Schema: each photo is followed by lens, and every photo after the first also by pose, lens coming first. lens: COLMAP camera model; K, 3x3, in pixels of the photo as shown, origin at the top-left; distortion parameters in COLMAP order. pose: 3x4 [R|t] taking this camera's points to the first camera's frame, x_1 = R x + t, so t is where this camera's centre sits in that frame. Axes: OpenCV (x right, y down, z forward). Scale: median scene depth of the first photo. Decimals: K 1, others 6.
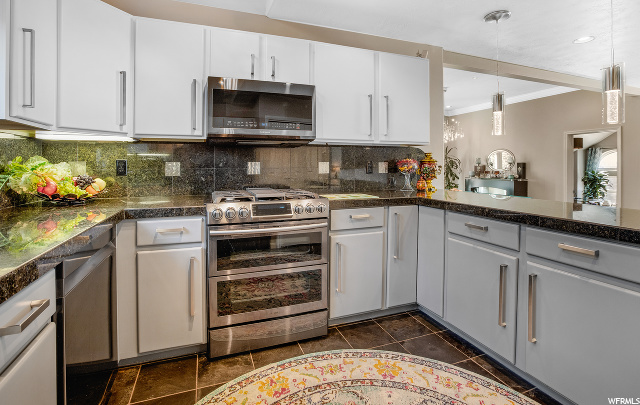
lens RADIAL K [[309.7, 0, 319.3], [0, 309.7, 169.3], [0, 0, 1]] dist [-0.032427, -0.000021]
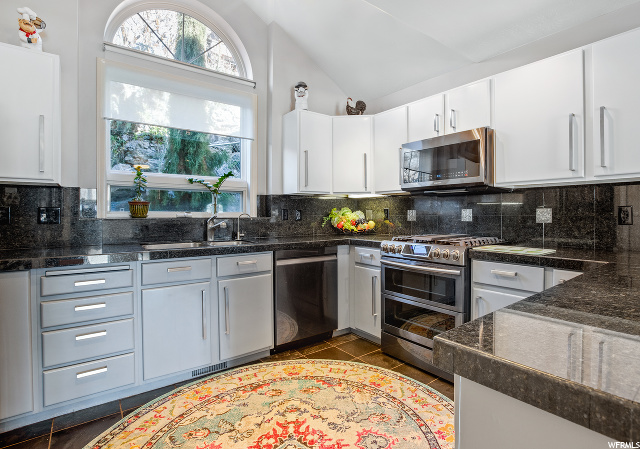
lens RADIAL K [[321.1, 0, 334.5], [0, 321.1, 221.3], [0, 0, 1]] dist [0.001109, 0.000675]
pose [[0.308106, 0.026553, -0.950981, 0.932818], [-0.009065, 0.999647, 0.024974, -0.008709], [0.951309, 0.000926, 0.308238, 0.328500]]
